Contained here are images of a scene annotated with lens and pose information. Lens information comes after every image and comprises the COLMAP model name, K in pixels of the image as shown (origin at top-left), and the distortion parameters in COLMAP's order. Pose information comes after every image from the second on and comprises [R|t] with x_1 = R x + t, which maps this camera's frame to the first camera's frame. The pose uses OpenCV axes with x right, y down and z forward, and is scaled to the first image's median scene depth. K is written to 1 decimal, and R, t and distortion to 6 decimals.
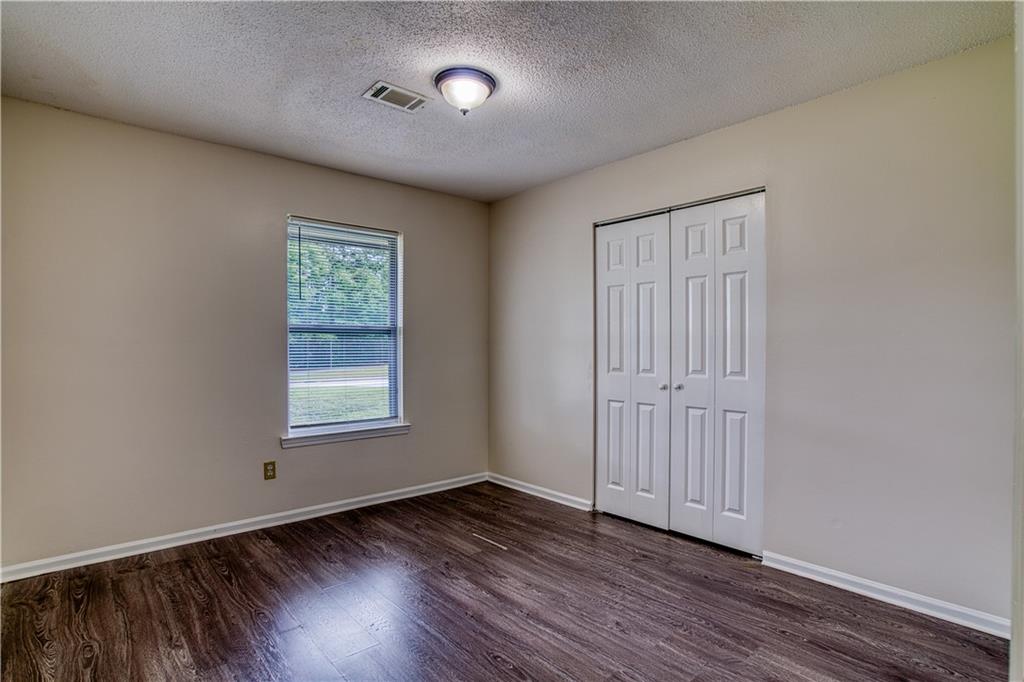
lens RADIAL K [[525.0, 0, 538.7], [0, 525.0, 348.8], [0, 0, 1]] dist [-0.039893, 0.011763]
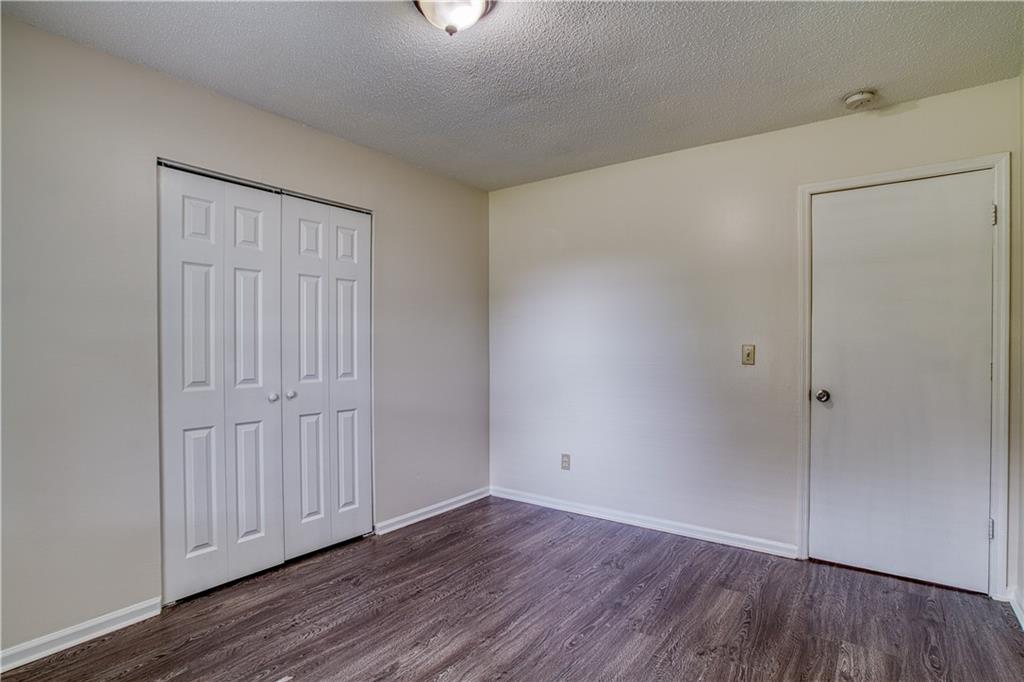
lens RADIAL K [[525.0, 0, 495.0], [0, 525.0, 347.0], [0, 0, 1]] dist [-0.039893, 0.011763]
pose [[-0.167787, -0.000690, 0.985823, -0.934677], [0.008707, 0.999960, 0.002182, -0.011430], [-0.985785, 0.008950, -0.167774, 1.133817]]
